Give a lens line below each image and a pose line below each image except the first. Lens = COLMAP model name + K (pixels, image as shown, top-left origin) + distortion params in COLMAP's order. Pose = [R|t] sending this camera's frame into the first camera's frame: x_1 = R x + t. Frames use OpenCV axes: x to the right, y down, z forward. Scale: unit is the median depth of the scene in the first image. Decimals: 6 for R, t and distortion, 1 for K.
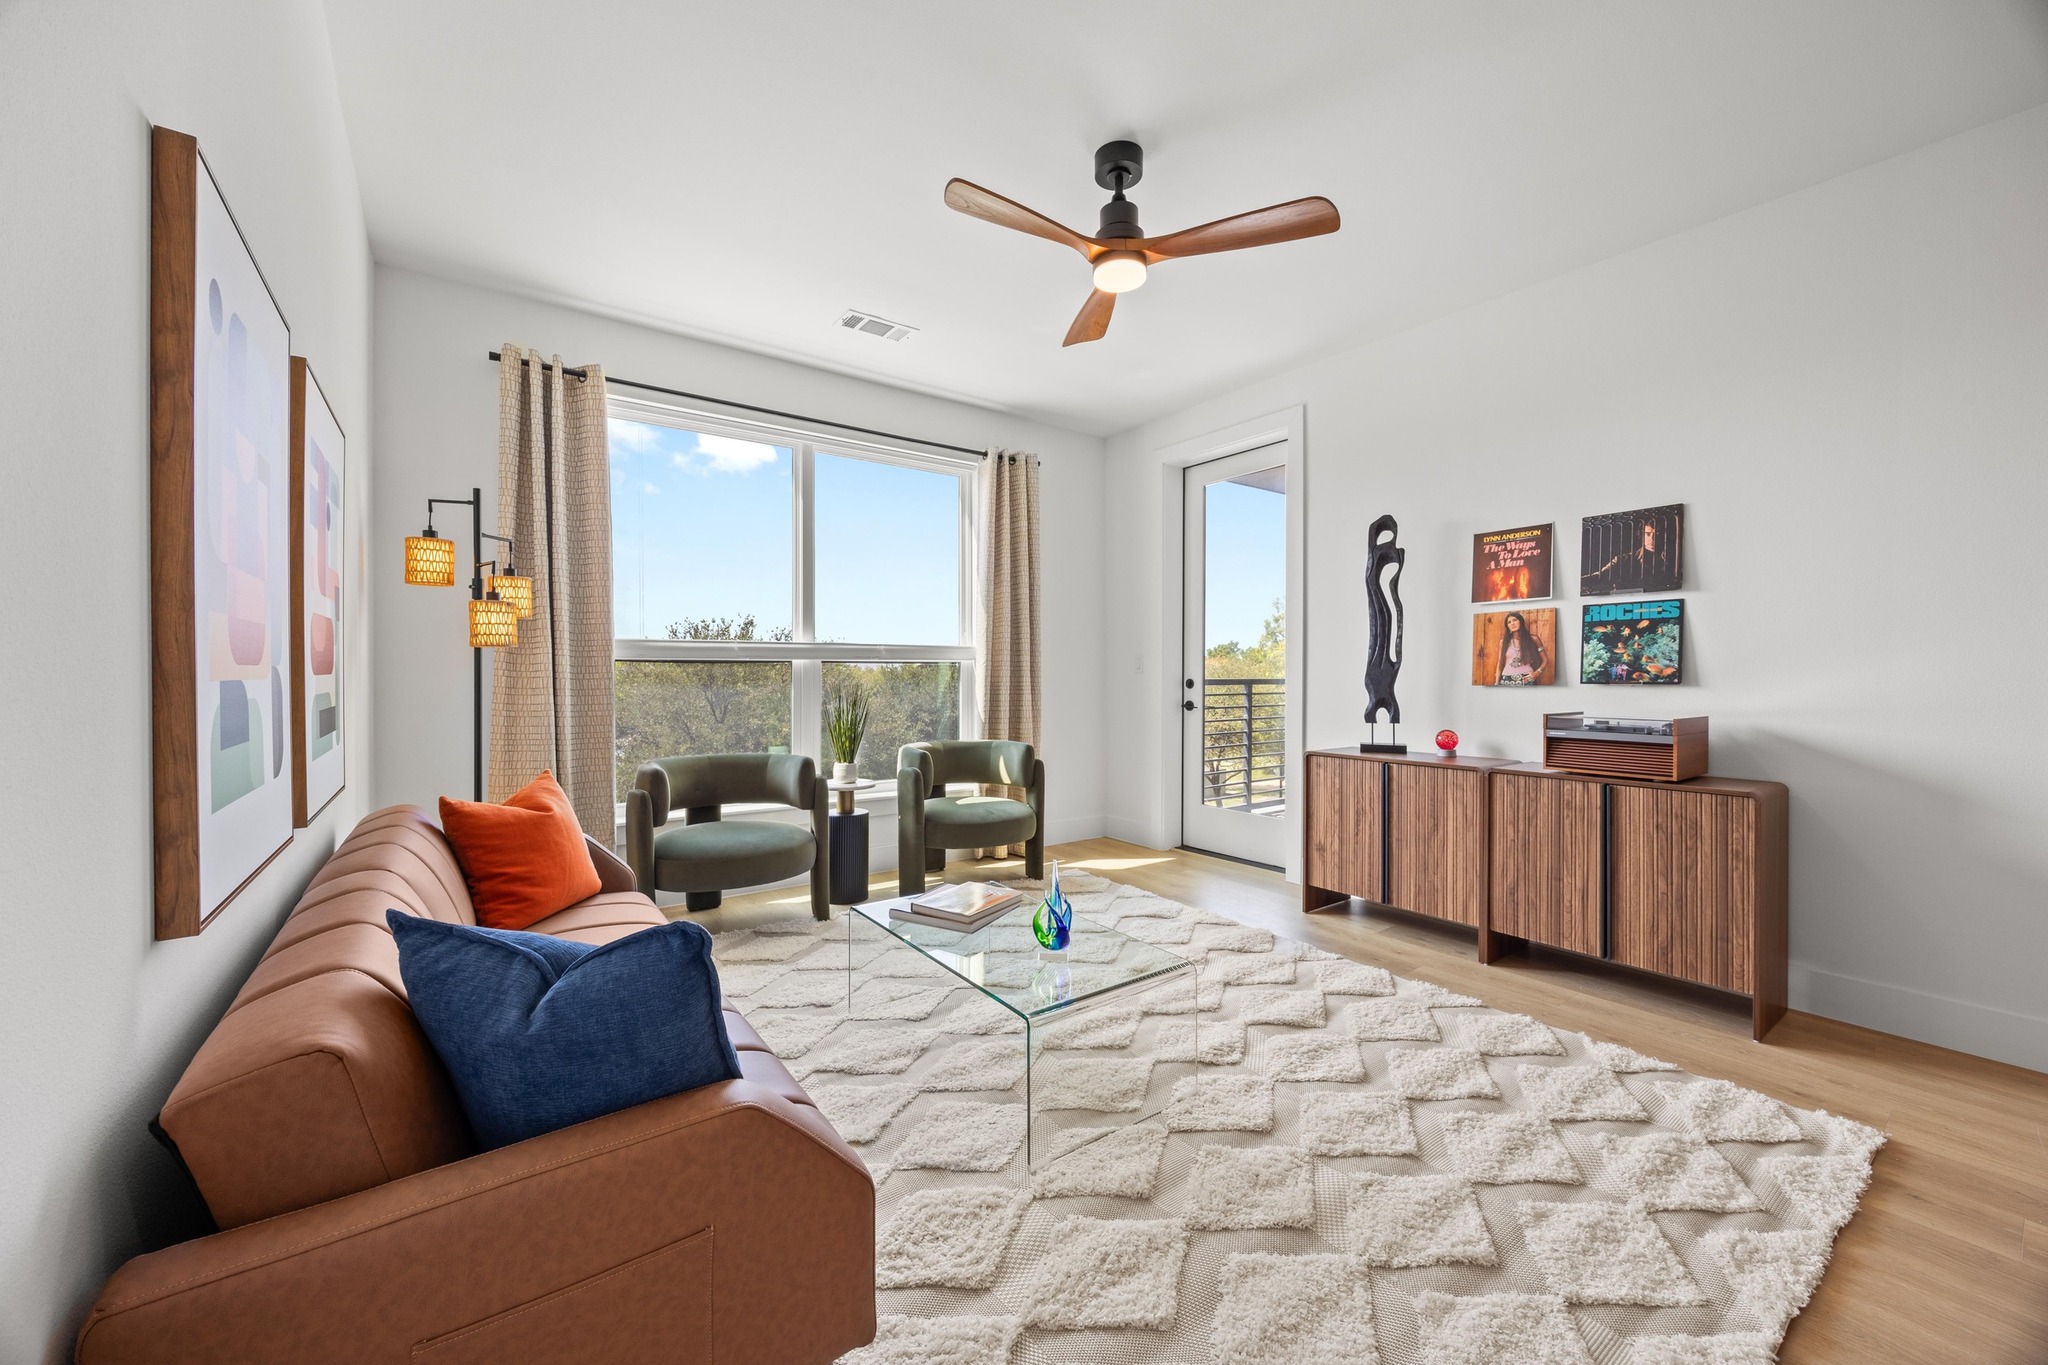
lens RADIAL K [[781.0, 0, 1013.8], [0, 781.0, 681.6], [0, 0, 1]] dist [0.000631, 0.000169]
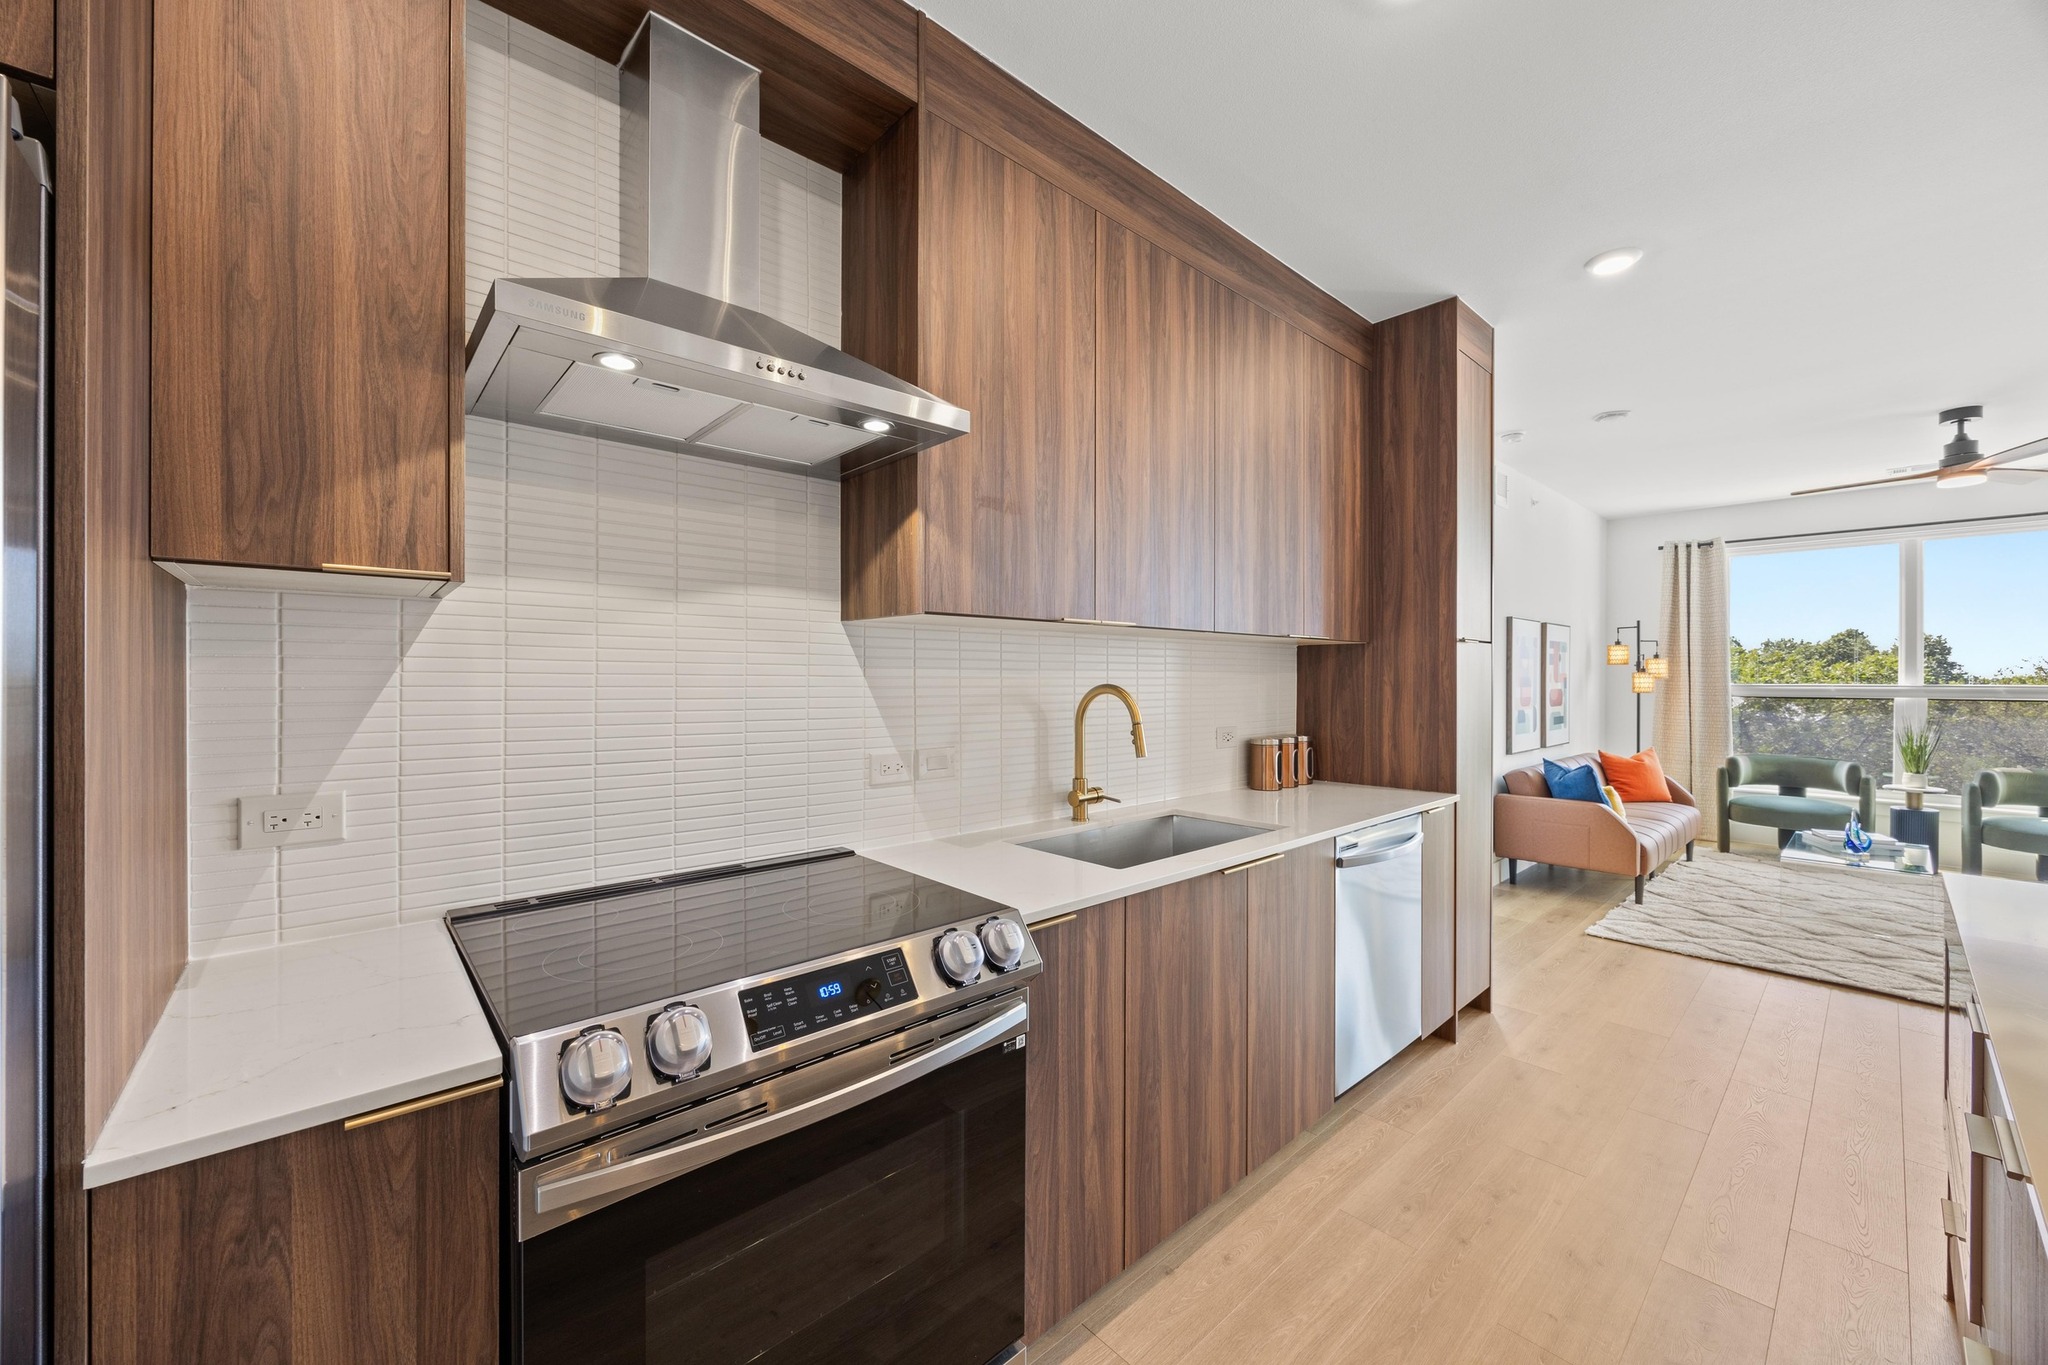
lens RADIAL K [[778.8, 0, 1023.2], [0, 778.8, 674.7], [0, 0, 1]] dist [-0.000295, 0.000213]
pose [[0.120746, -0.003190, -0.992678, 0.900257], [-0.015141, 0.999873, -0.005055, -0.037846], [0.992568, 0.015641, 0.120682, -0.696730]]
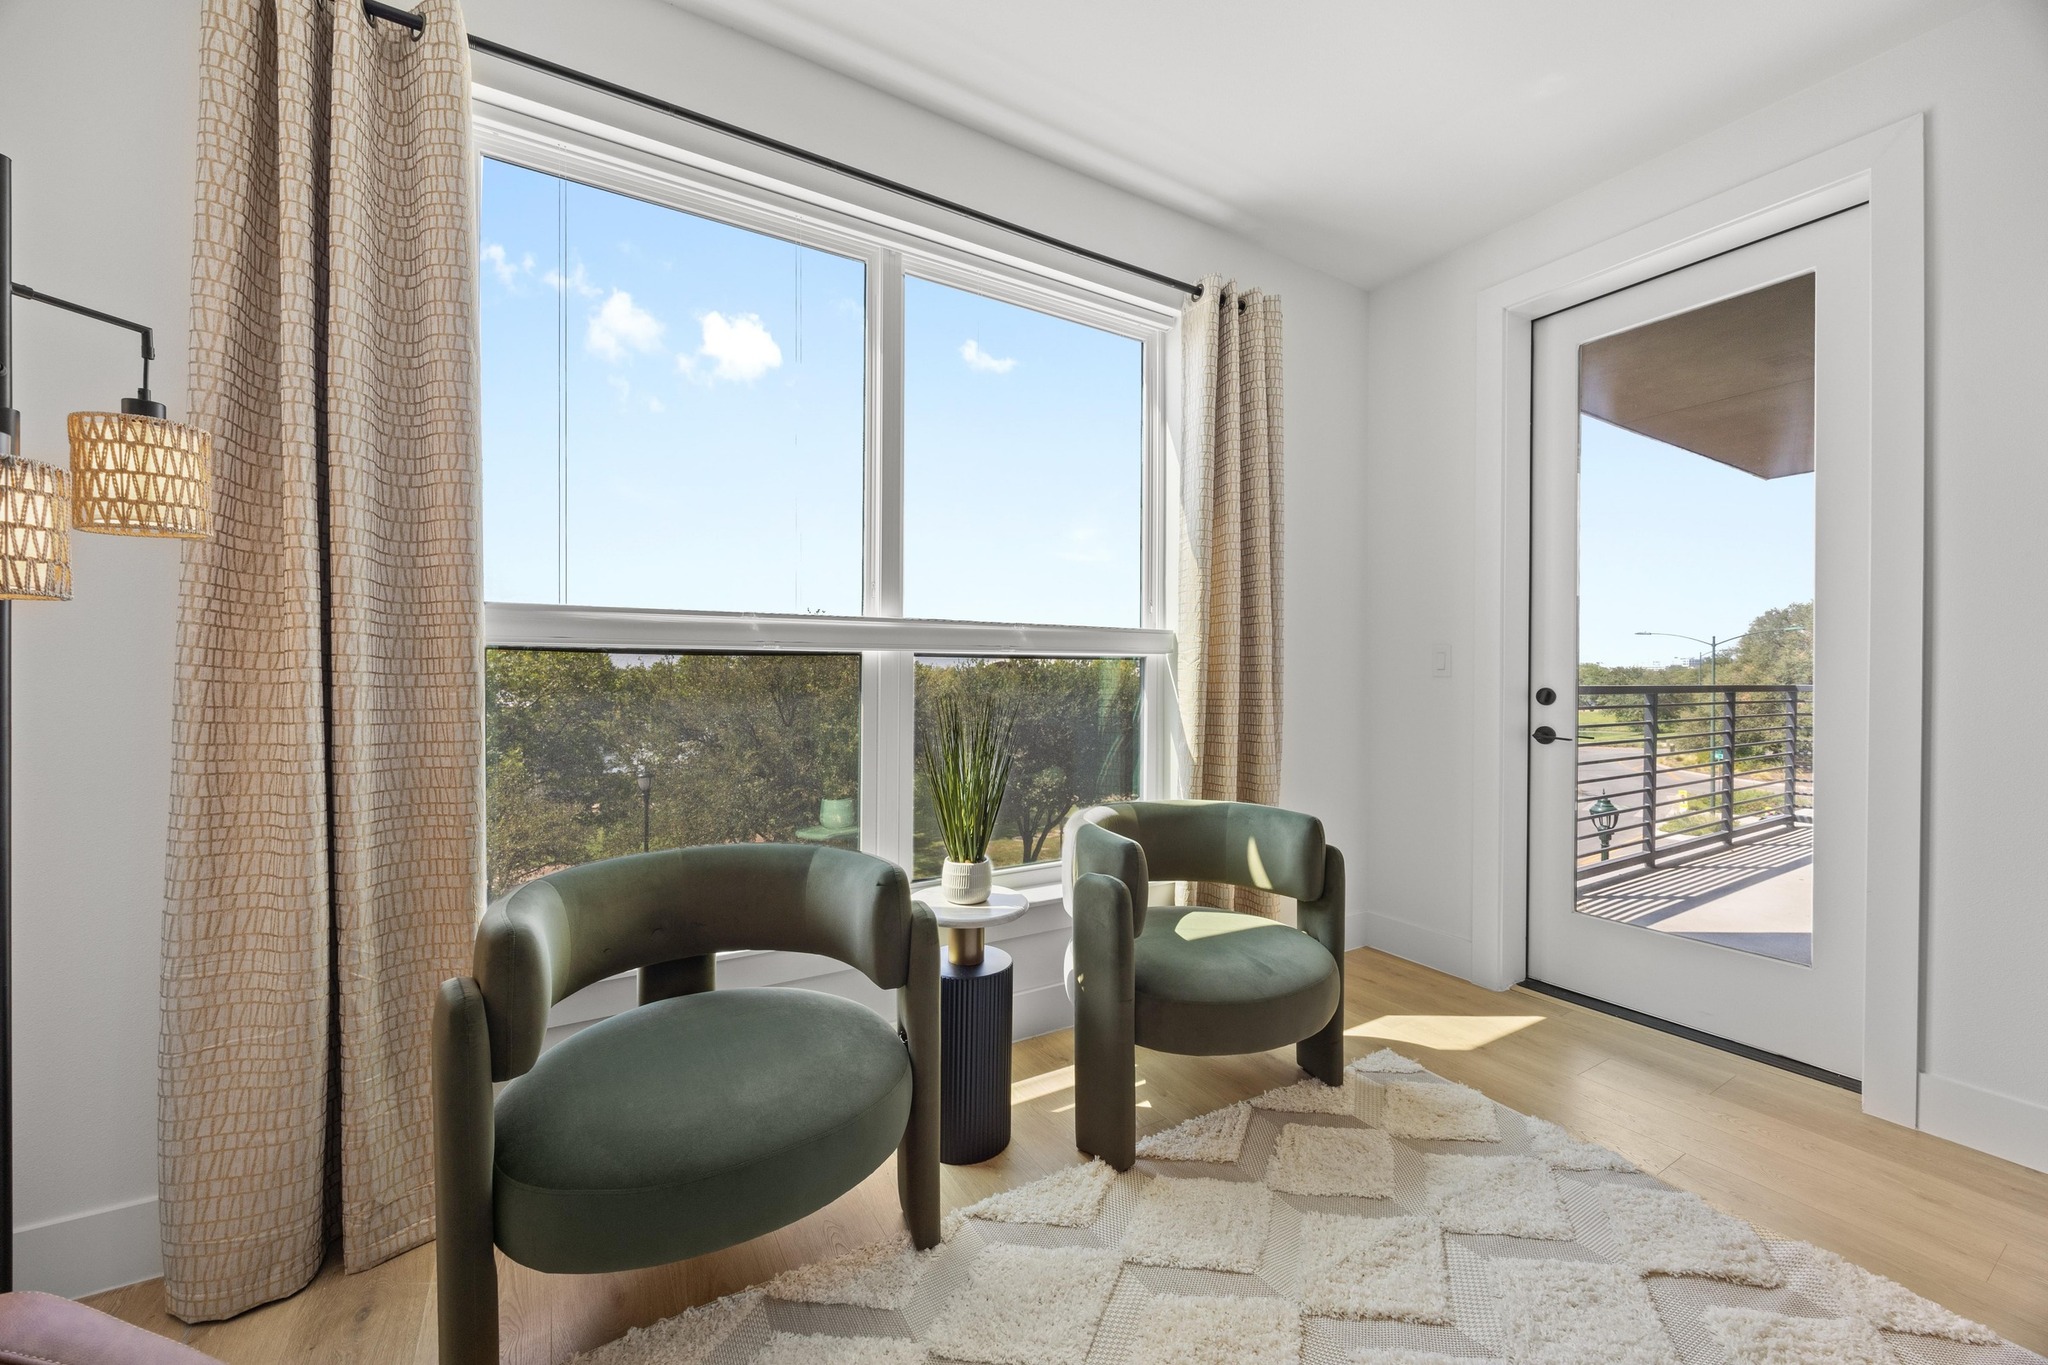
lens RADIAL K [[778.8, 0, 1023.2], [0, 778.8, 674.7], [0, 0, 1]] dist [-0.000295, 0.000213]
pose [[0.997142, 0.005114, -0.075380, -0.134093], [-0.005822, 0.999941, -0.009176, -0.006982], [0.075329, 0.009588, 0.997113, 0.478968]]
